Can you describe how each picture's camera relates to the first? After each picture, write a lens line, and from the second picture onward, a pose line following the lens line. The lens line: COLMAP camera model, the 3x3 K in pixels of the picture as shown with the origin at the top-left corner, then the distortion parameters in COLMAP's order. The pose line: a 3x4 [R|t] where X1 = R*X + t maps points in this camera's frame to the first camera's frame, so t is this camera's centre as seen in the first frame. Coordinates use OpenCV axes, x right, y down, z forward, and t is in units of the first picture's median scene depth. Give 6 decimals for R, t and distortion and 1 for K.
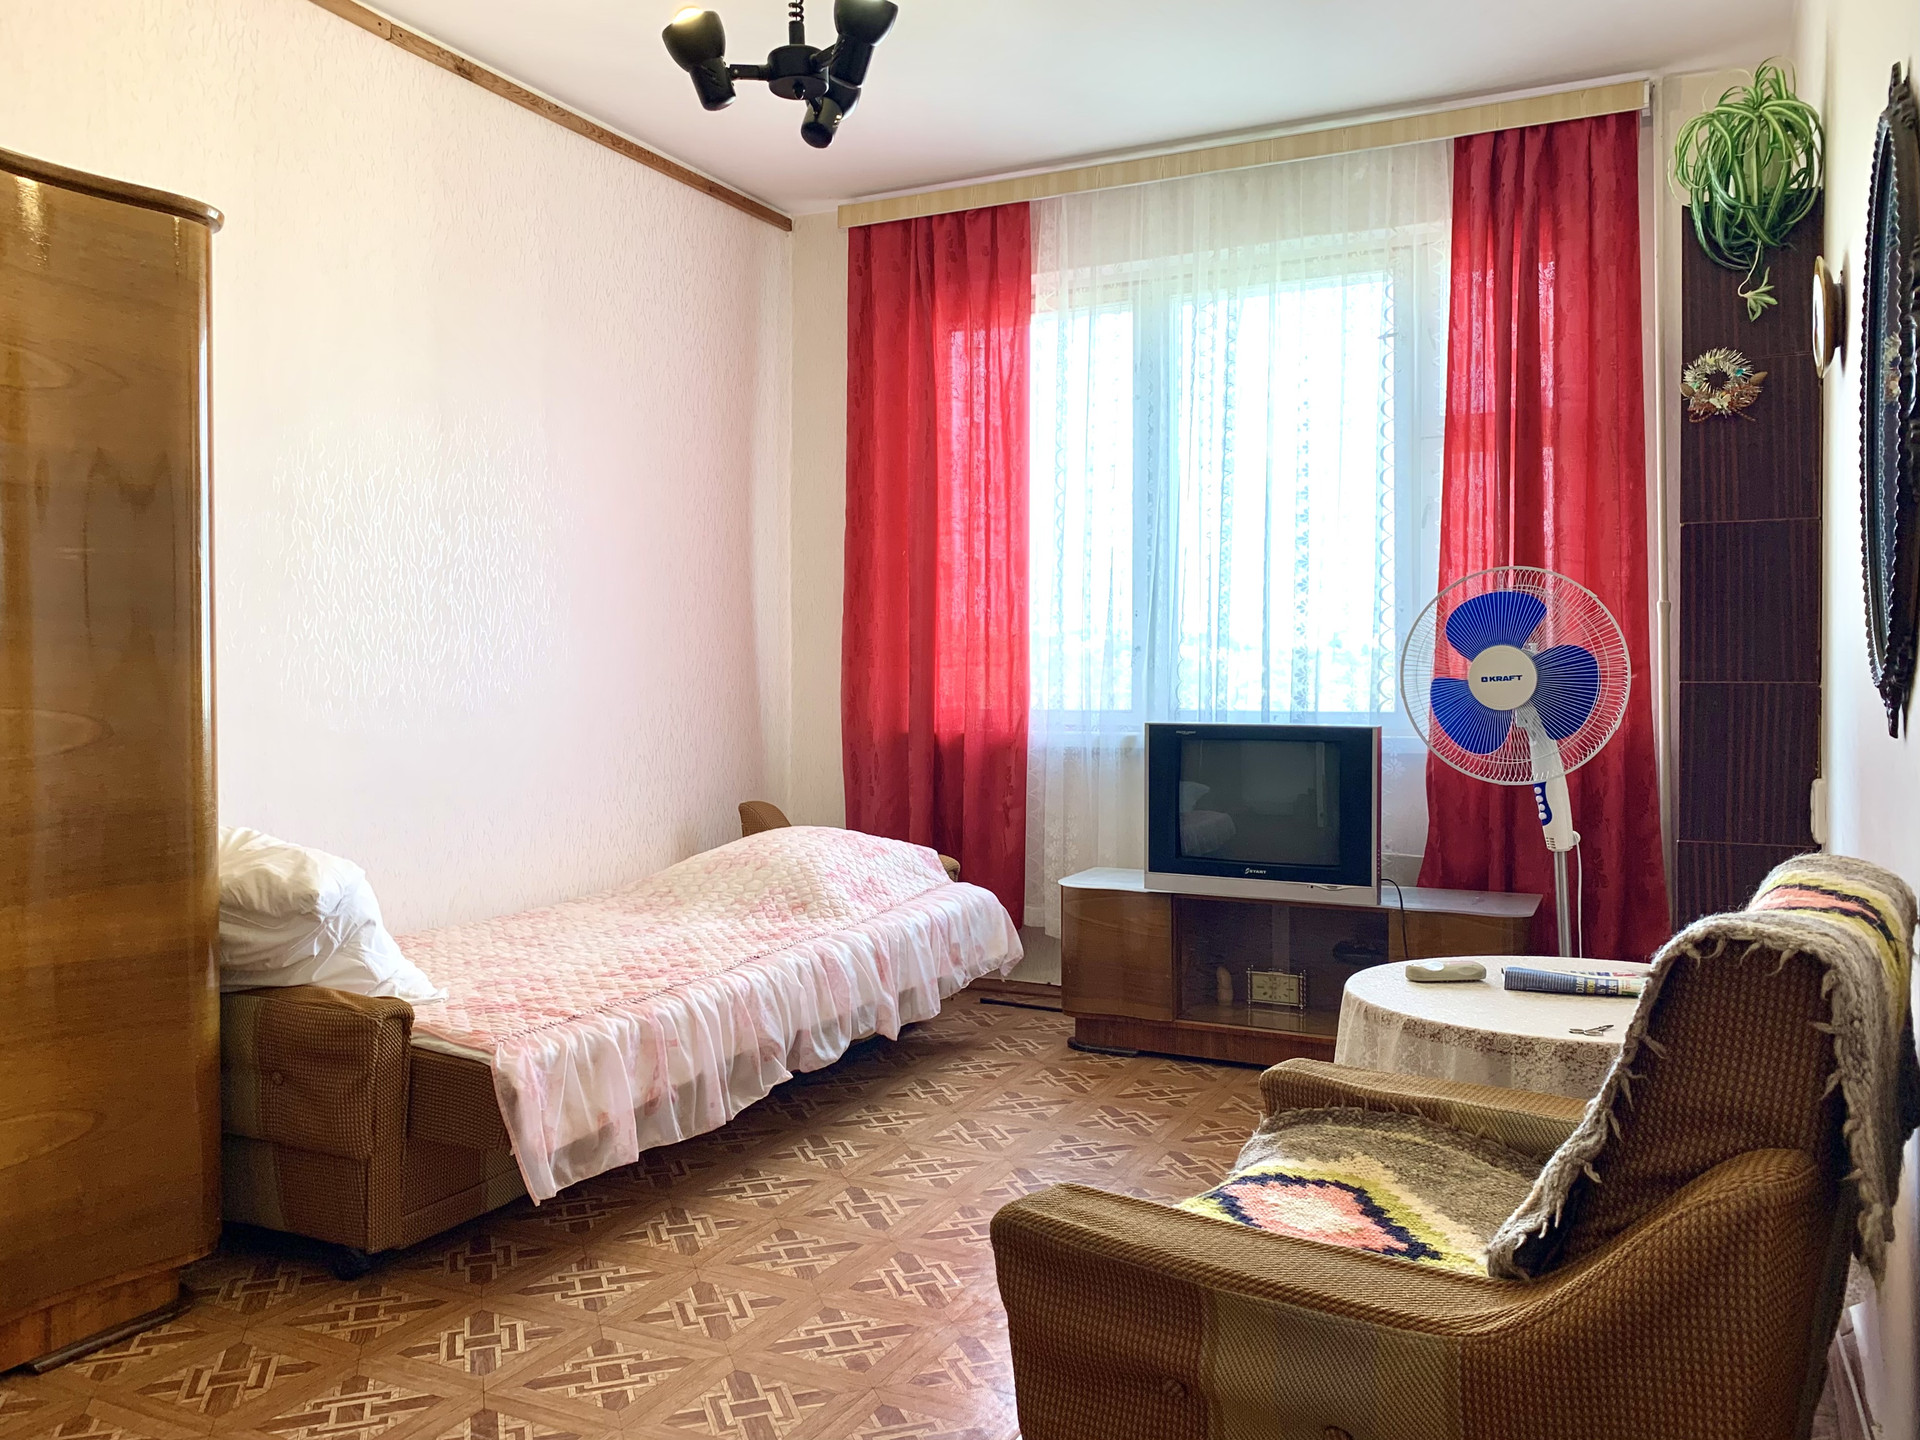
lens RADIAL K [[1457.2, 0, 968.5], [0, 1457.2, 714.1], [0, 0, 1]] dist [0.076836, -0.089385]
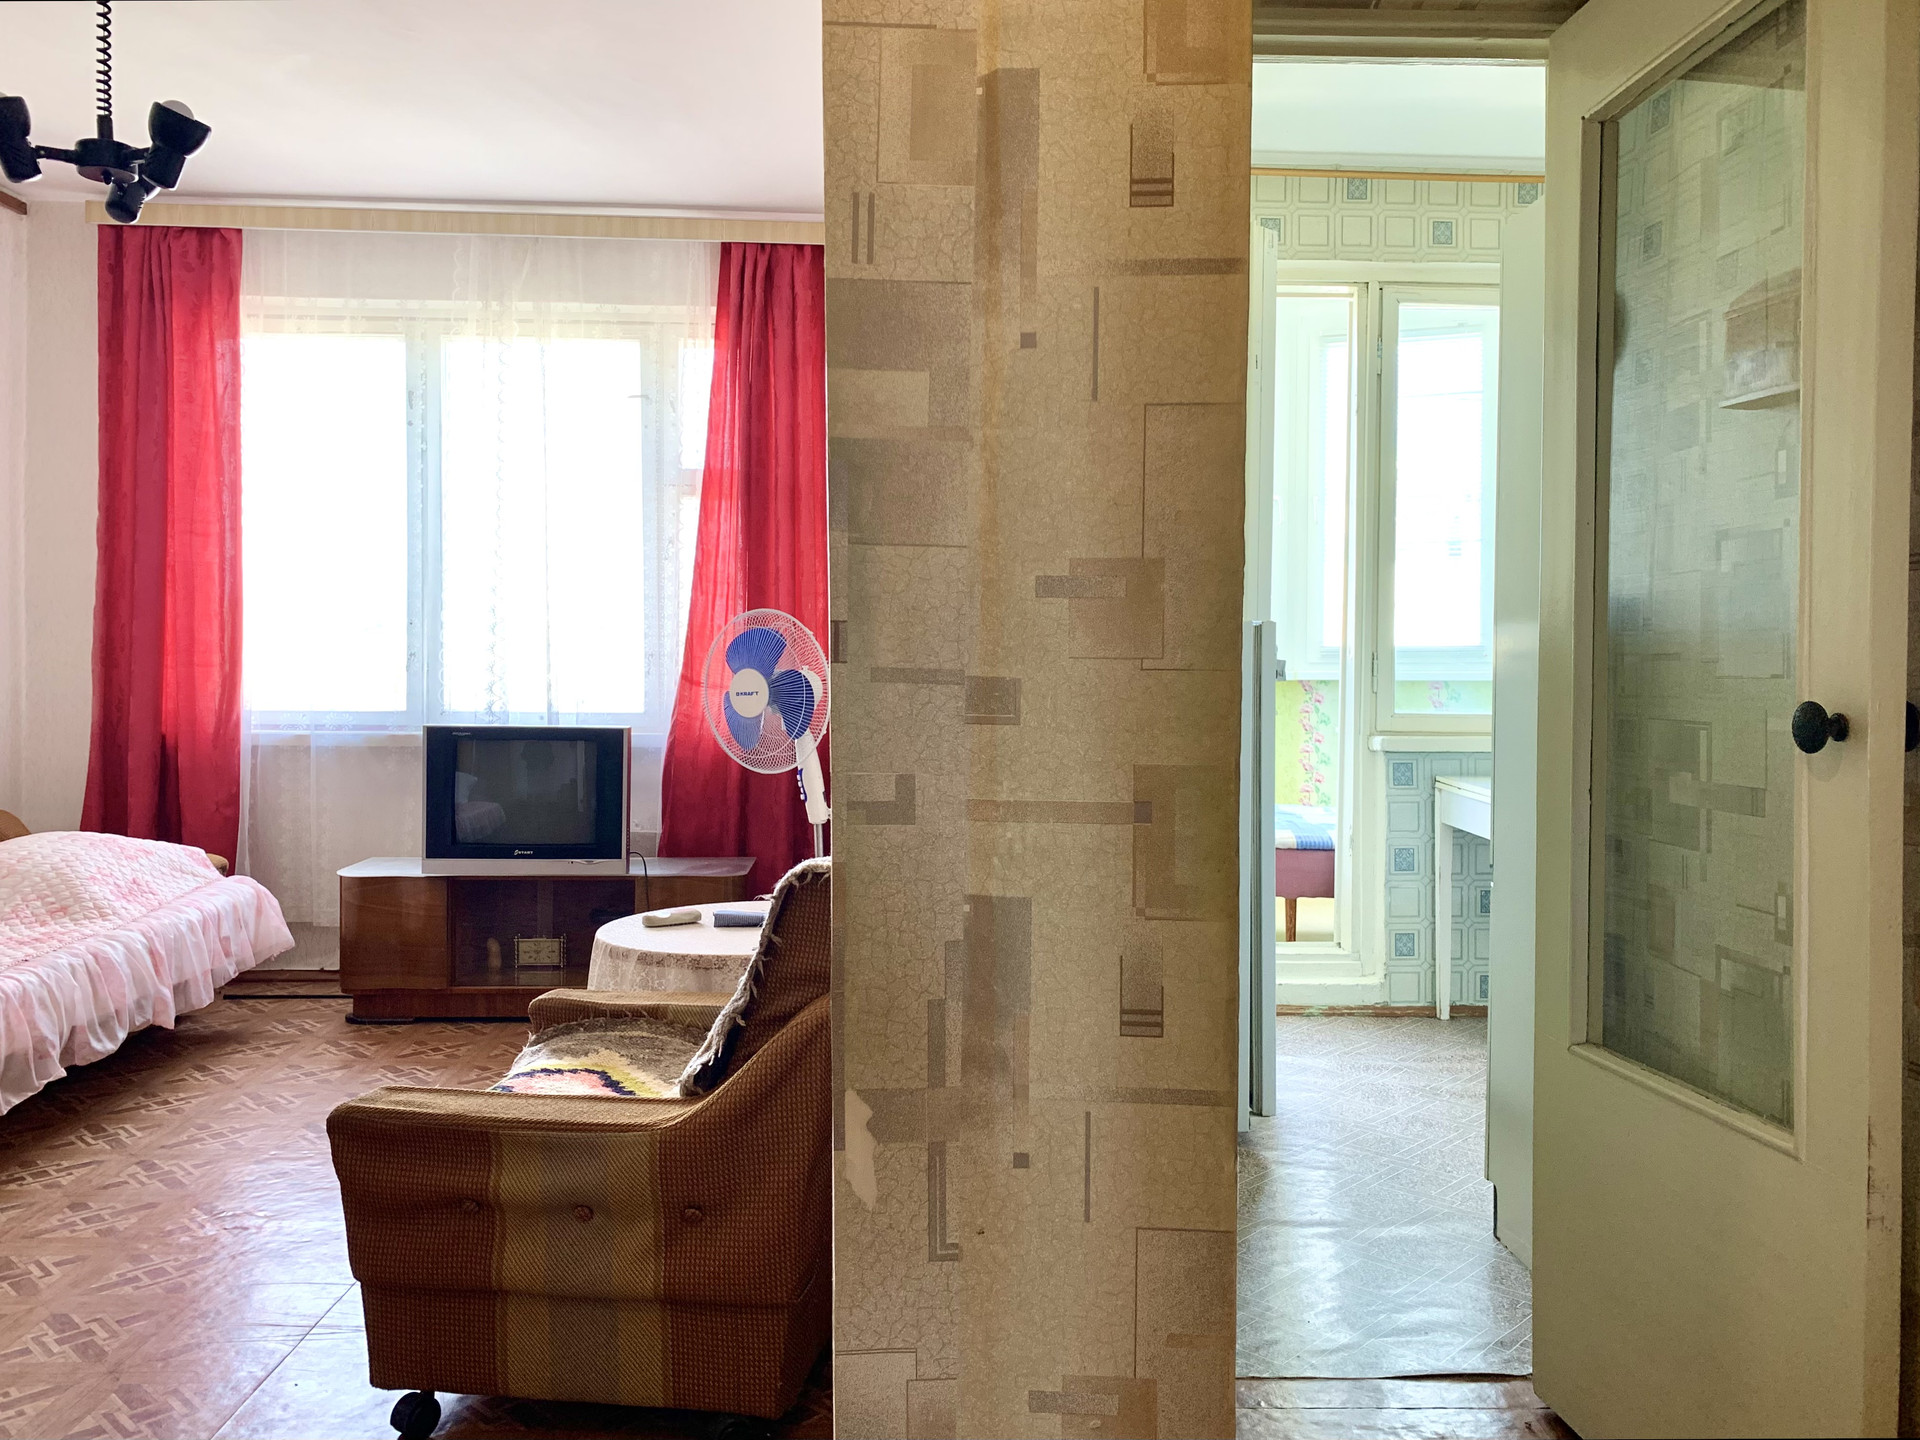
lens RADIAL K [[1420.2, 0, 933.1], [0, 1420.2, 703.6], [0, 0, 1]] dist [0.087302, -0.097624]
pose [[0.888595, -0.001028, 0.458691, -0.041355], [-0.000773, 0.999993, 0.003738, -0.017206], [-0.458692, -0.003676, 0.888588, -0.182970]]
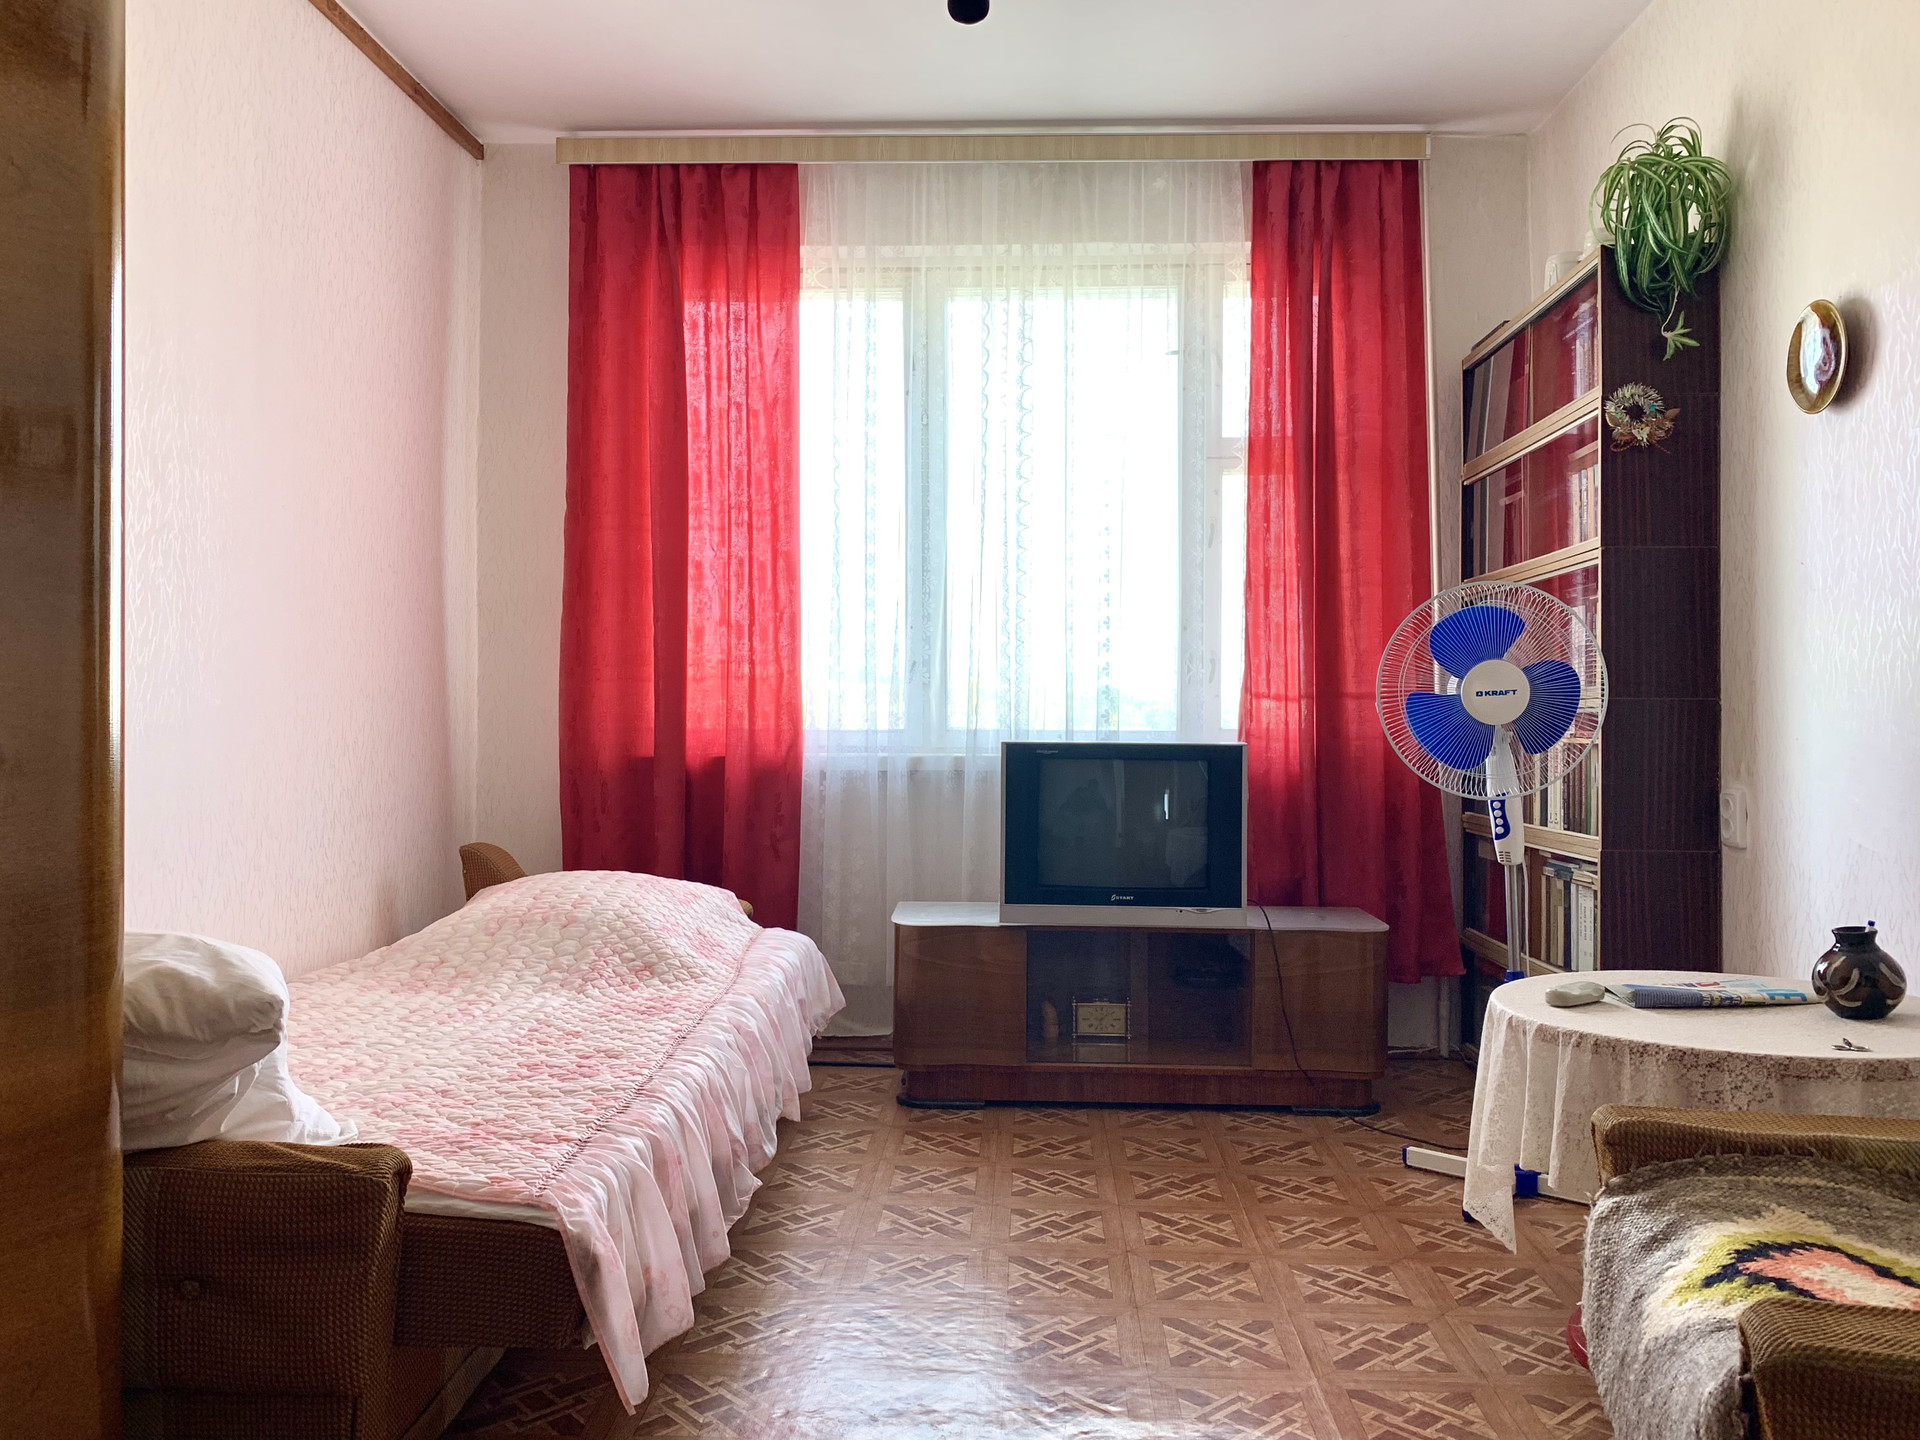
lens RADIAL K [[1457.2, 0, 968.5], [0, 1457.2, 714.1], [0, 0, 1]] dist [0.076836, -0.089385]
pose [[0.919337, 0.001470, 0.393469, -0.296622], [0.005455, 0.999849, -0.016481, 0.003919], [-0.393434, 0.017298, 0.919190, 0.187424]]
